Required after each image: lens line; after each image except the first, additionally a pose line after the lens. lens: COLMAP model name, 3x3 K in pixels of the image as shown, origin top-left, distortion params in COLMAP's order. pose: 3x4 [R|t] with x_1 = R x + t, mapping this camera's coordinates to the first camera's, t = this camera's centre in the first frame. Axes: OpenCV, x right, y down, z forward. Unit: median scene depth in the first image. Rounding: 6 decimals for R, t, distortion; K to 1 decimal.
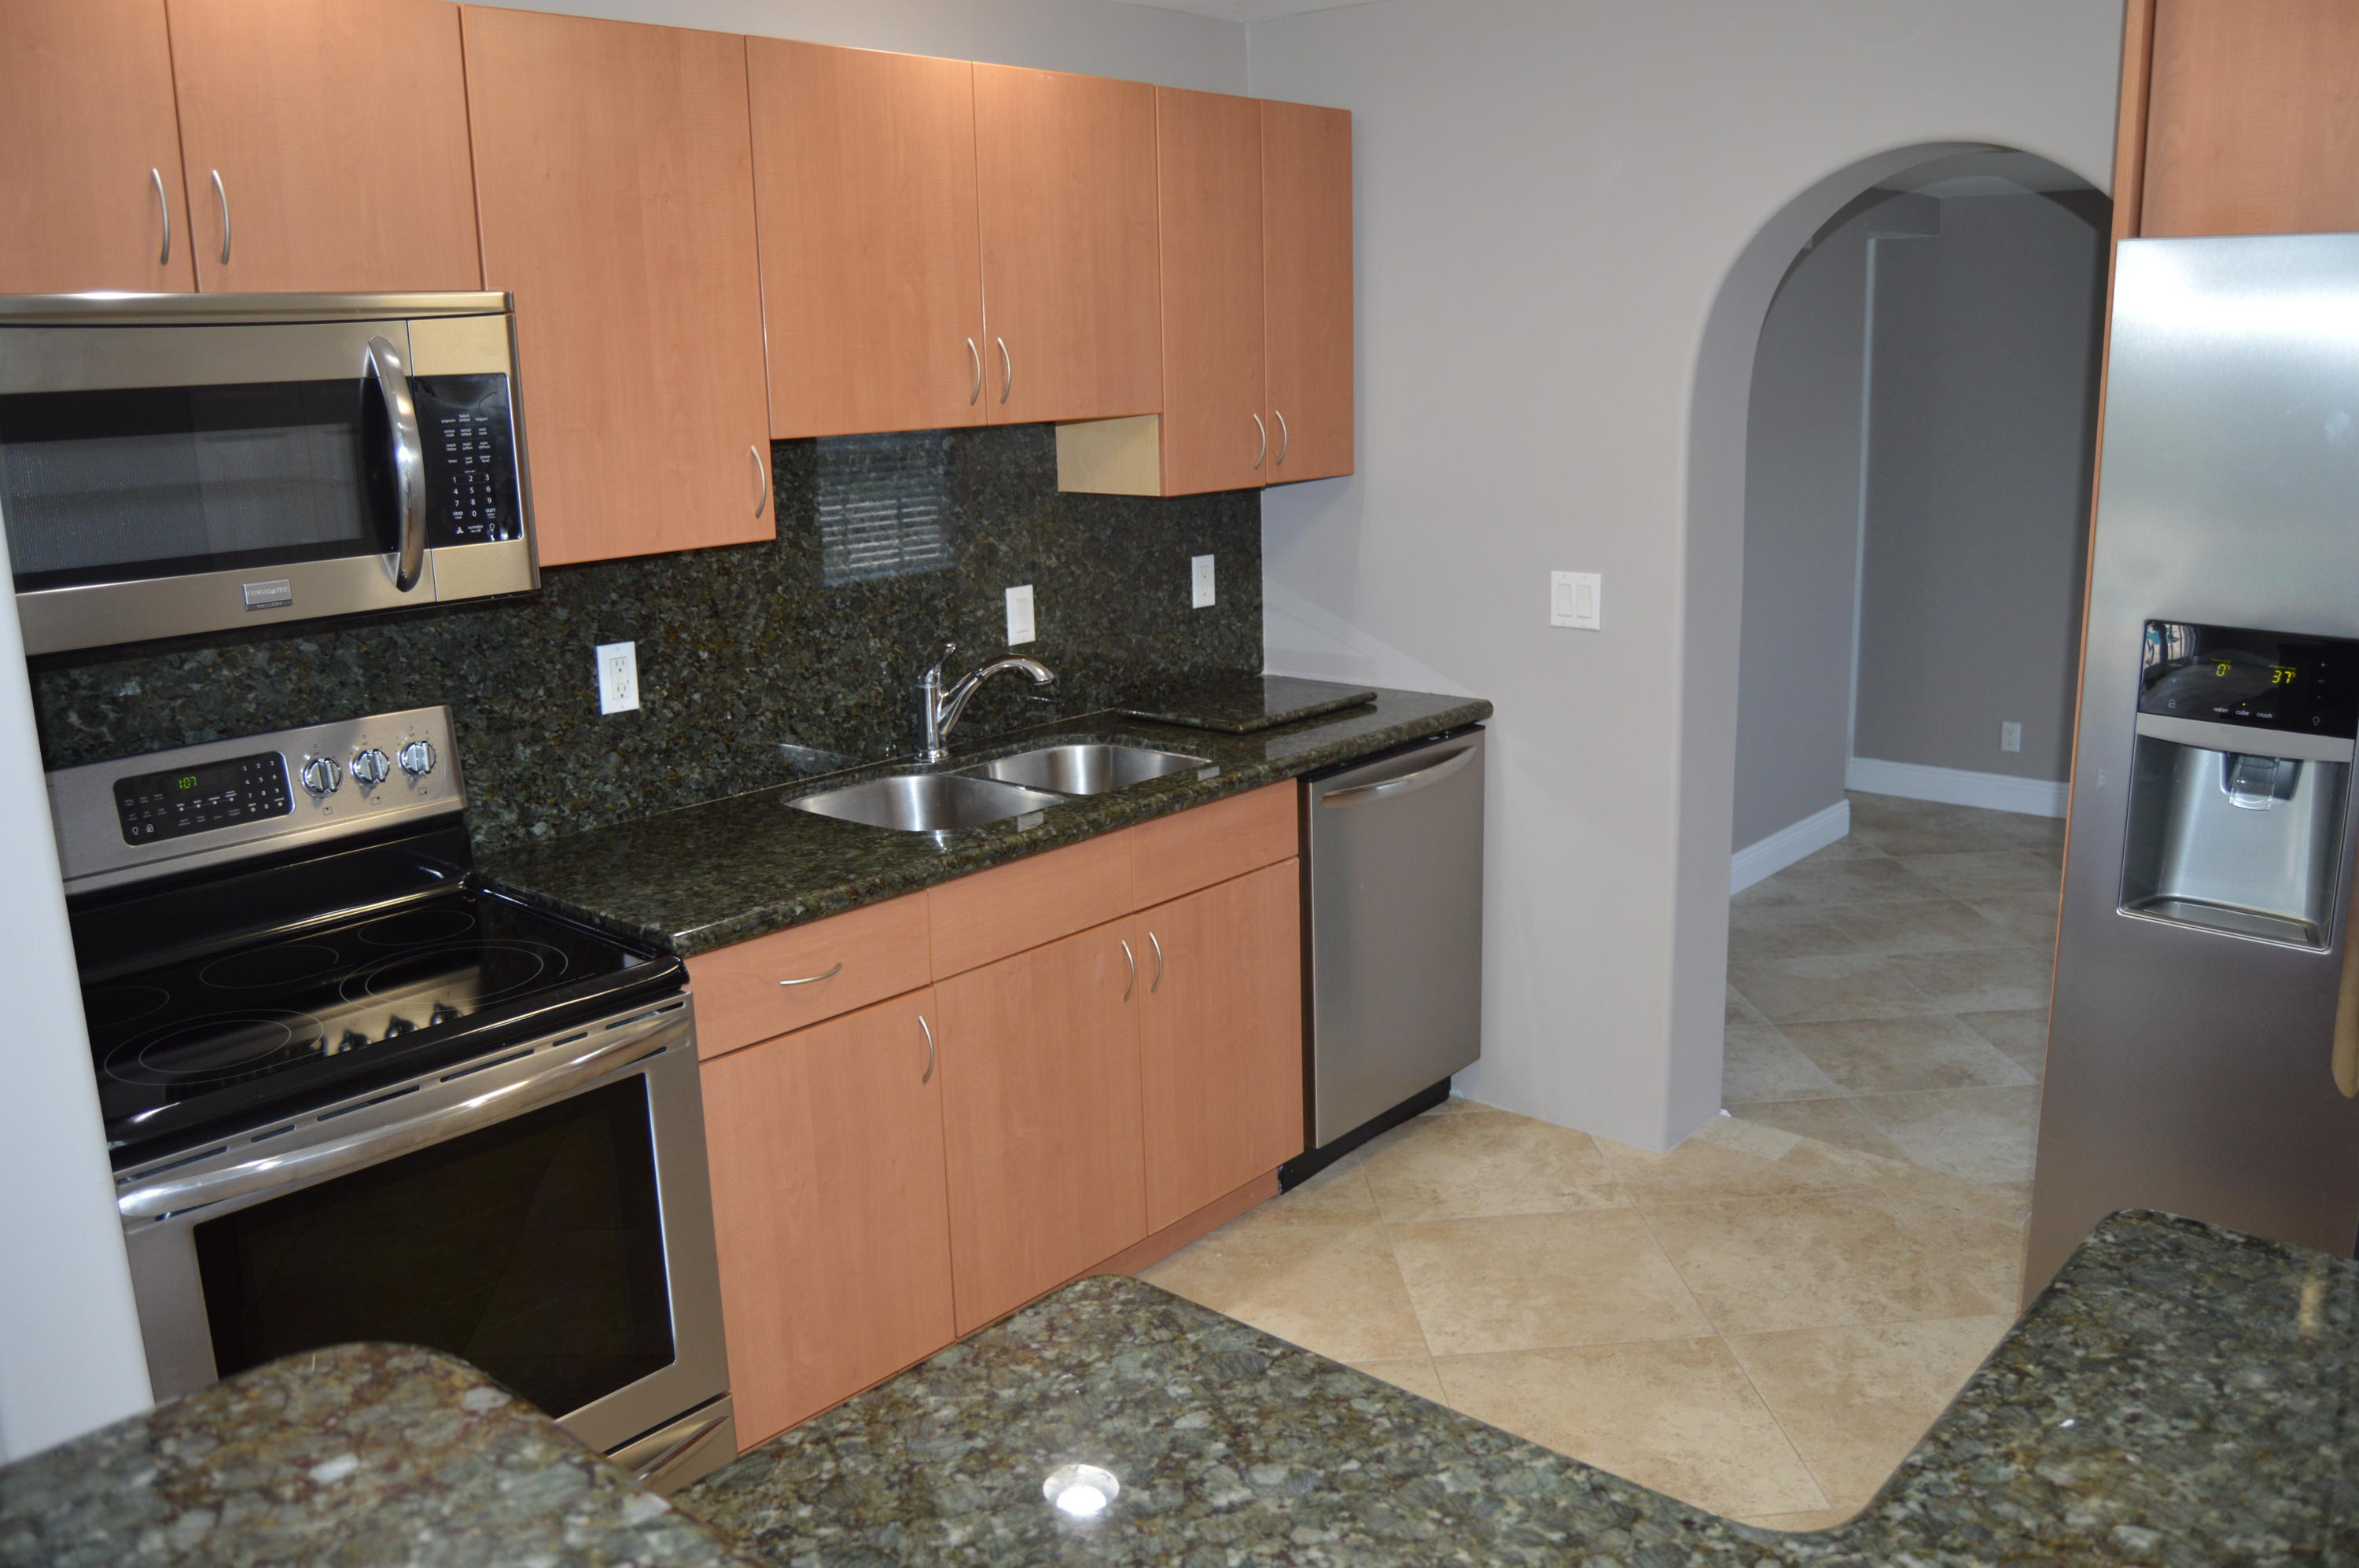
lens RADIAL K [[1865.3, 0, 1179.5], [0, 1865.3, 784.0], [0, 0, 1]] dist [-0.040459, 0.004068]
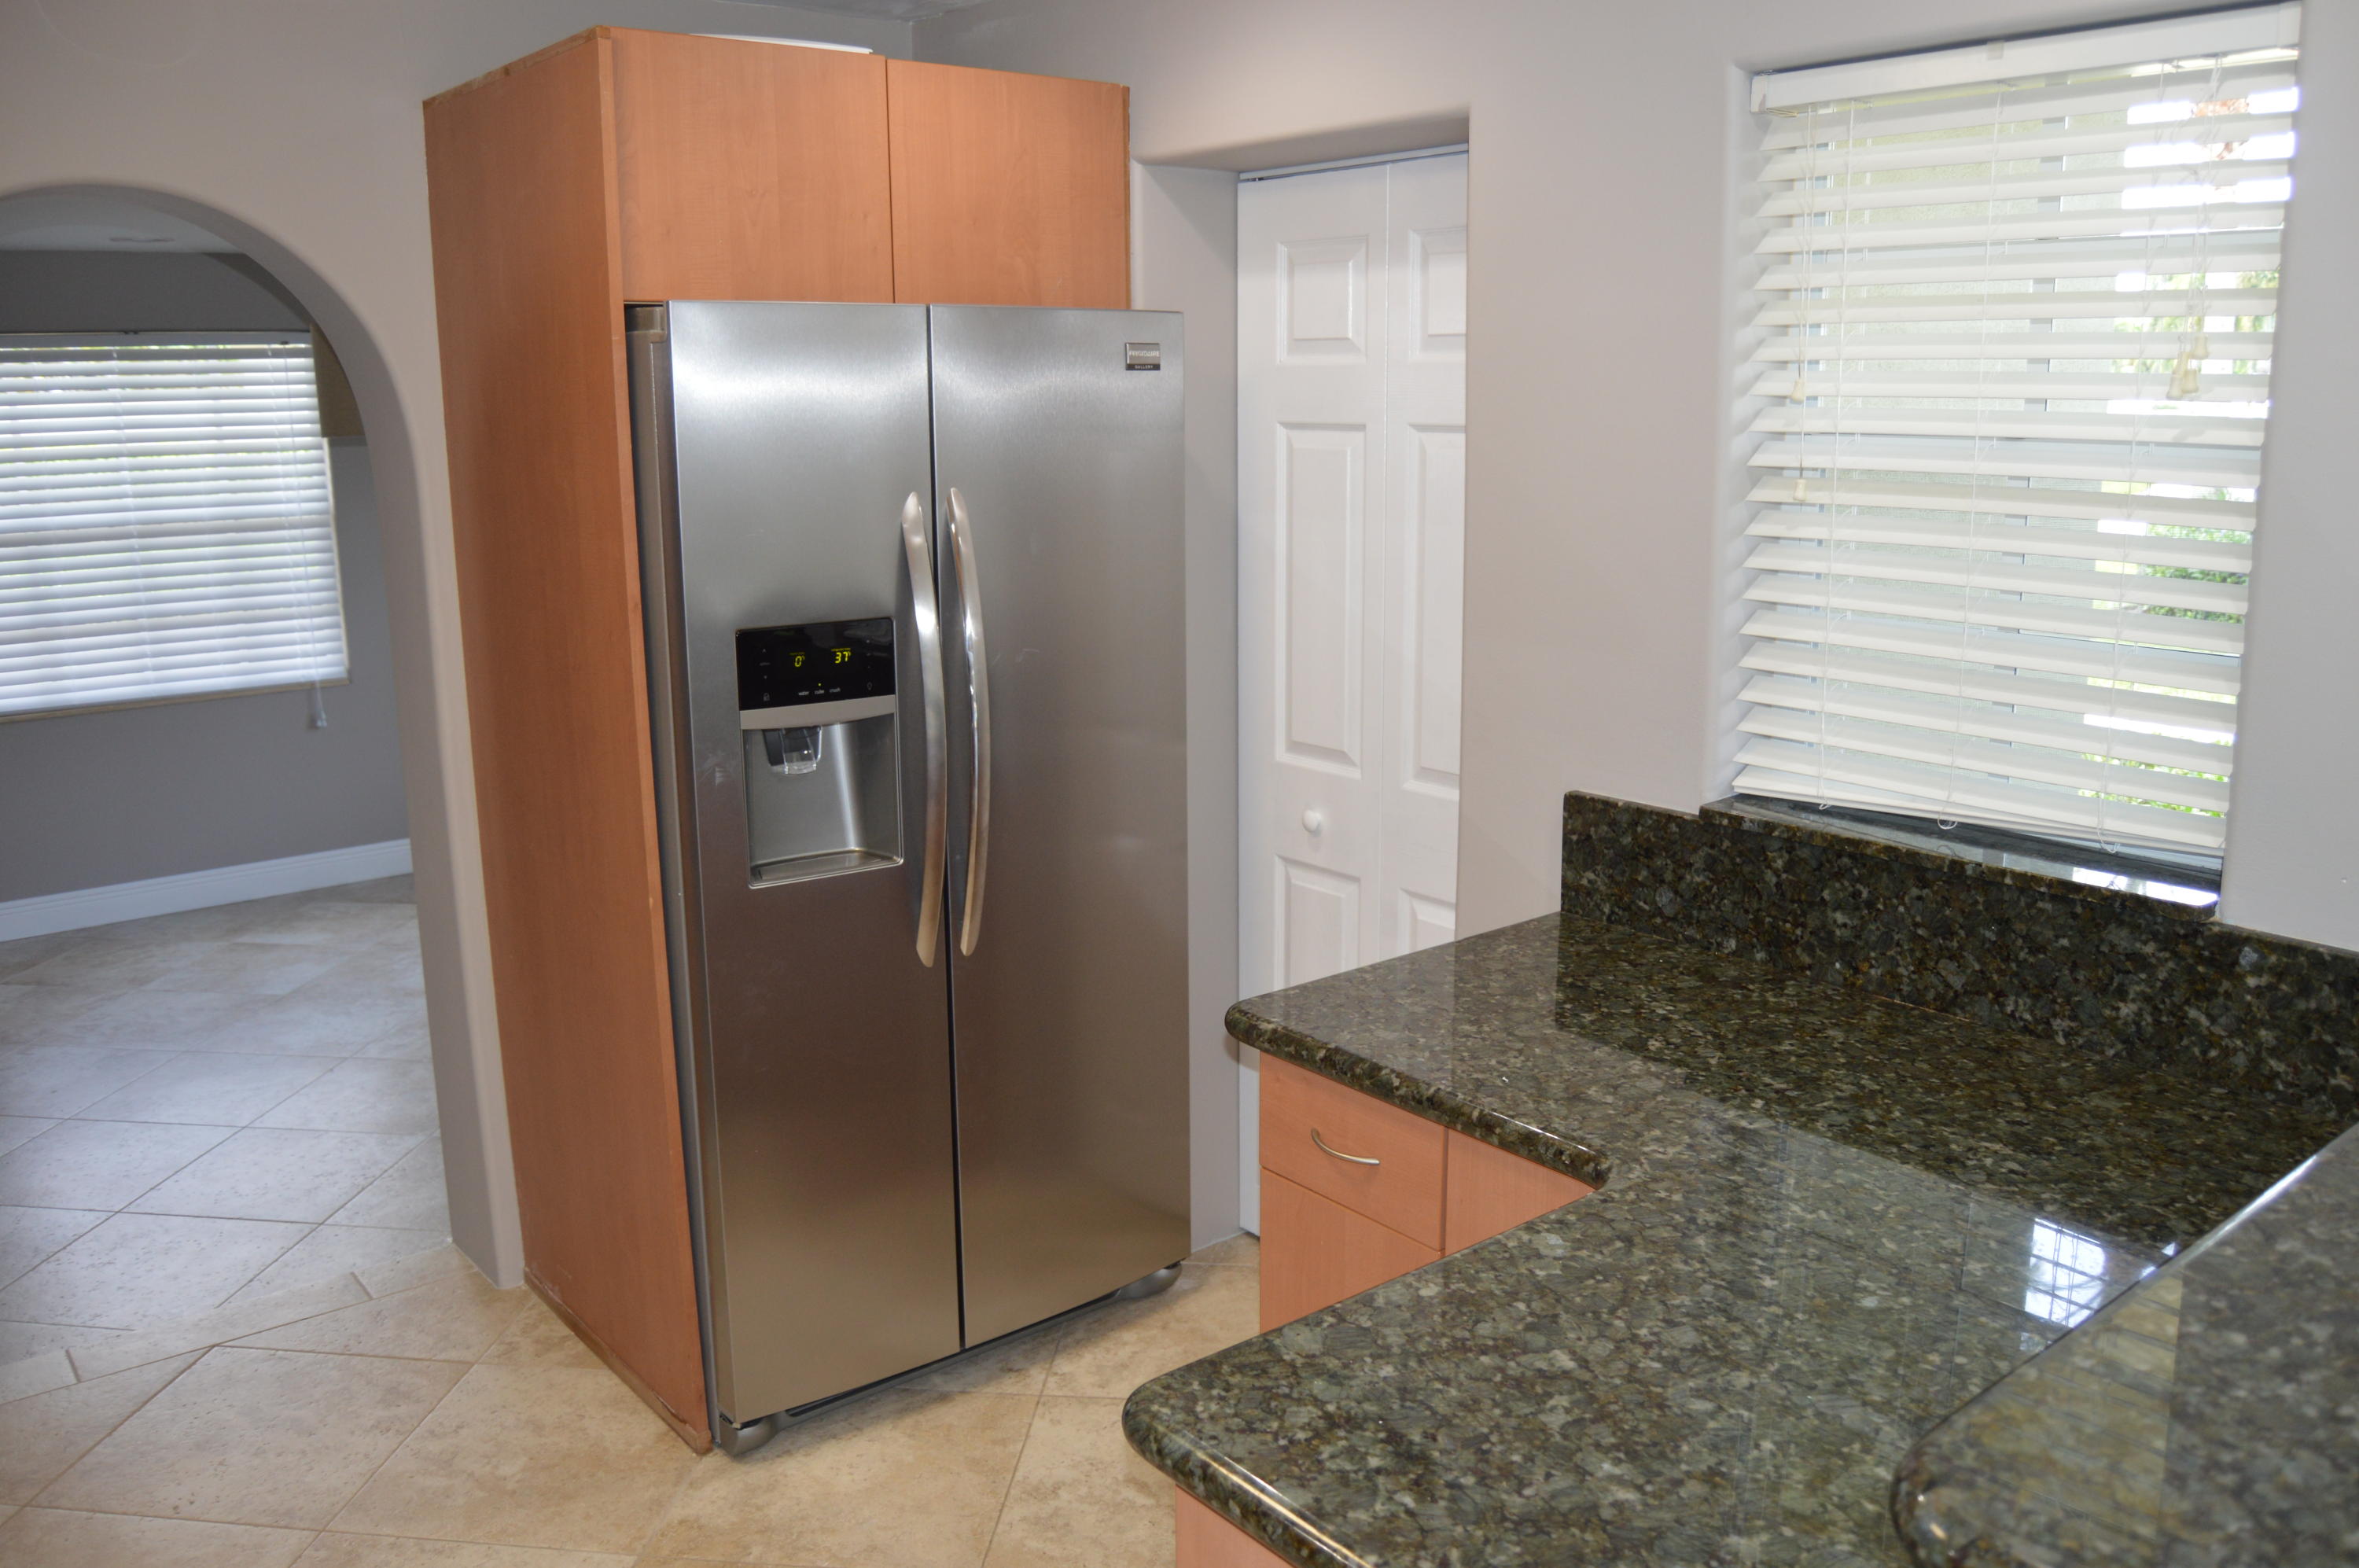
lens RADIAL K [[1865.3, 0, 1179.5], [0, 1865.3, 784.0], [0, 0, 1]] dist [-0.040459, 0.004068]
pose [[0.167710, -0.183736, 0.968563, -0.722544], [0.238788, 0.960793, 0.140915, -0.117192], [-0.956480, 0.207648, 0.205009, 0.636425]]
